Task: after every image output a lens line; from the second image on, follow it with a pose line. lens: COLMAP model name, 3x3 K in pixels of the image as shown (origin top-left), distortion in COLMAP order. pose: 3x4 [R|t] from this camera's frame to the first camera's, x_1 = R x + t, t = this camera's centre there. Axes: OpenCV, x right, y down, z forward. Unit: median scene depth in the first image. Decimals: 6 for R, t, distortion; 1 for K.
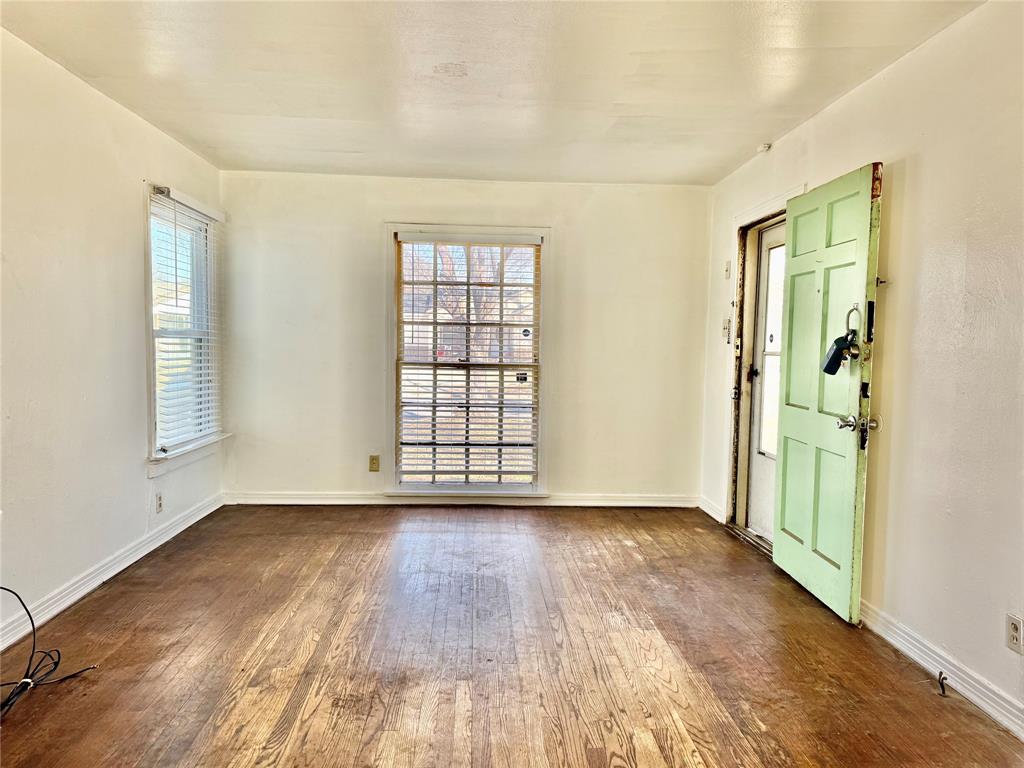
lens RADIAL K [[718.6, 0, 510.7], [0, 718.6, 388.0], [0, 0, 1]] dist [0.022798, -0.006327]
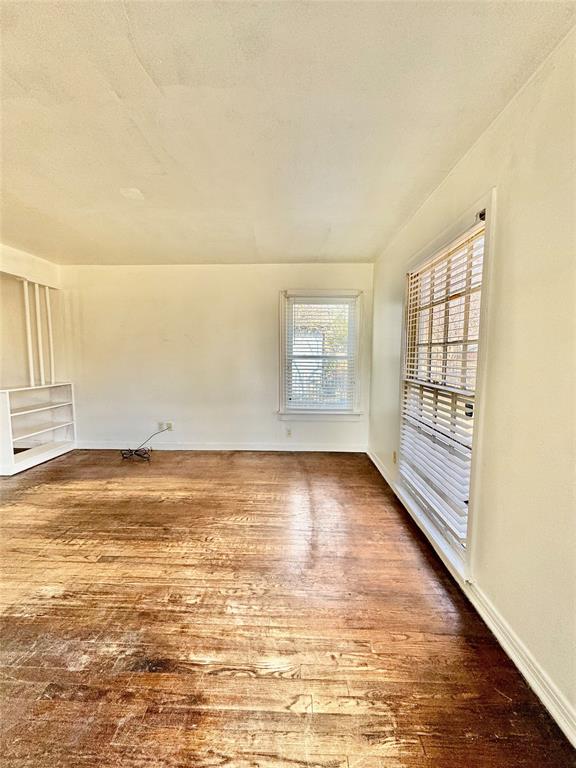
lens RADIAL K [[305.5, 0, 286.2], [0, 305.5, 386.7], [0, 0, 1]] dist [-0.001960, 0.001436]
pose [[-0.083084, 0.093934, -0.992106, 0.453534], [-0.067139, 0.992758, 0.099618, -0.078287], [0.994278, 0.074885, -0.076175, 1.079030]]
